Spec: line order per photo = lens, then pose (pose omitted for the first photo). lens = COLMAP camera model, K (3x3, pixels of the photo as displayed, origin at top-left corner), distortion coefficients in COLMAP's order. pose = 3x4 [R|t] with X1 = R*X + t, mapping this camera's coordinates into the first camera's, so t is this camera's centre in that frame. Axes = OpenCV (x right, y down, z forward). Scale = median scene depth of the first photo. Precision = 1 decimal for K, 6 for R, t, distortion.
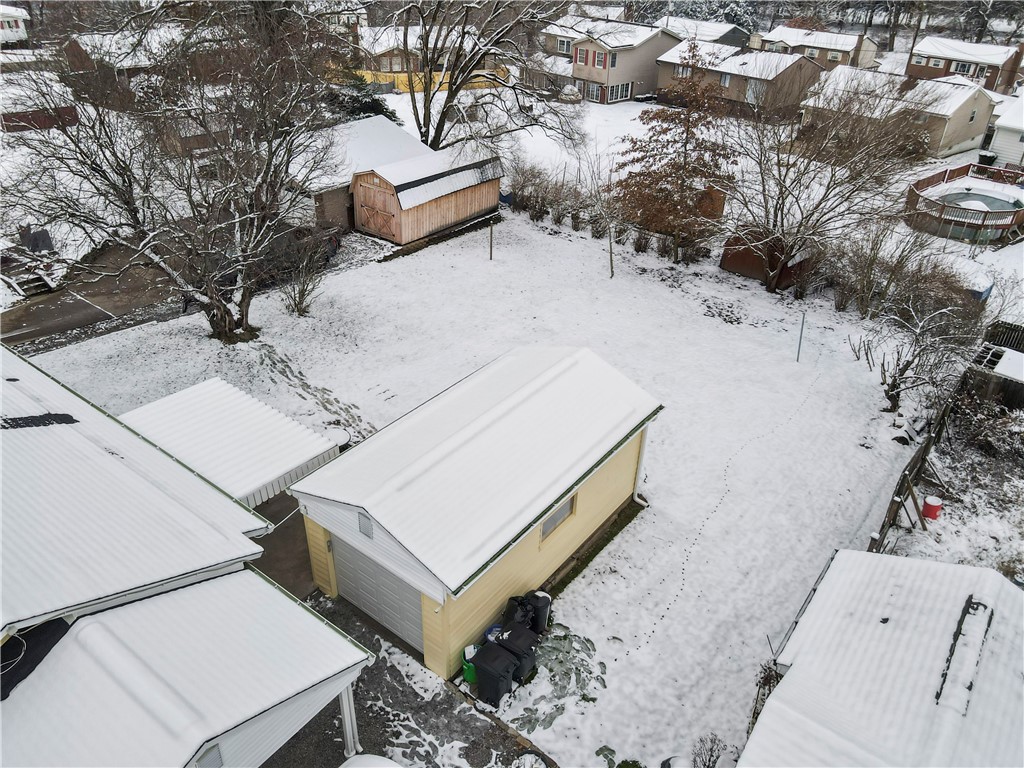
lens RADIAL K [[762.1, 0, 518.5], [0, 762.1, 384.2], [0, 0, 1]] dist [0.008124, -0.004226]
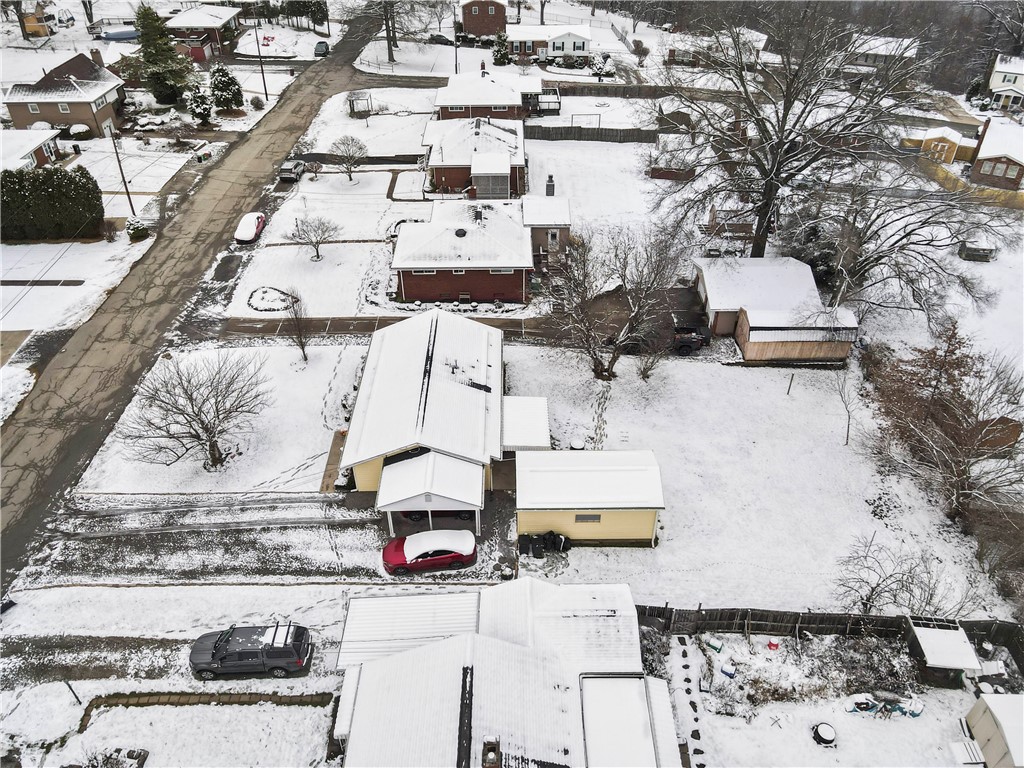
lens RADIAL K [[762.1, 0, 515.1], [0, 762.1, 382.8], [0, 0, 1]] dist [0.008124, -0.004226]
pose [[0.606691, 0.454633, -0.652100, 0.766652], [-0.404315, 0.882763, 0.239287, -0.410657], [0.684438, 0.118481, 0.719380, -0.569561]]
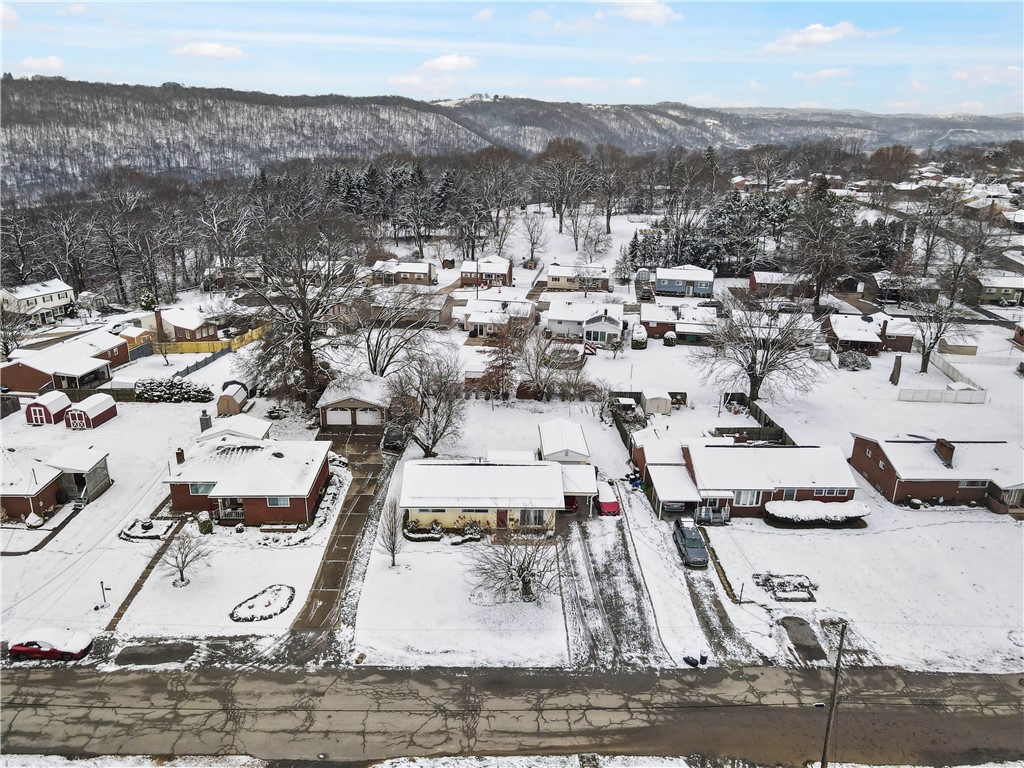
lens RADIAL K [[762.1, 0, 512.3], [0, 762.1, 384.9], [0, 0, 1]] dist [0.008124, -0.004226]
pose [[0.783045, -0.219576, 0.581916, -1.719057], [0.325333, 0.942009, -0.082329, 0.024948], [-0.530093, 0.253784, 0.809071, -1.568664]]
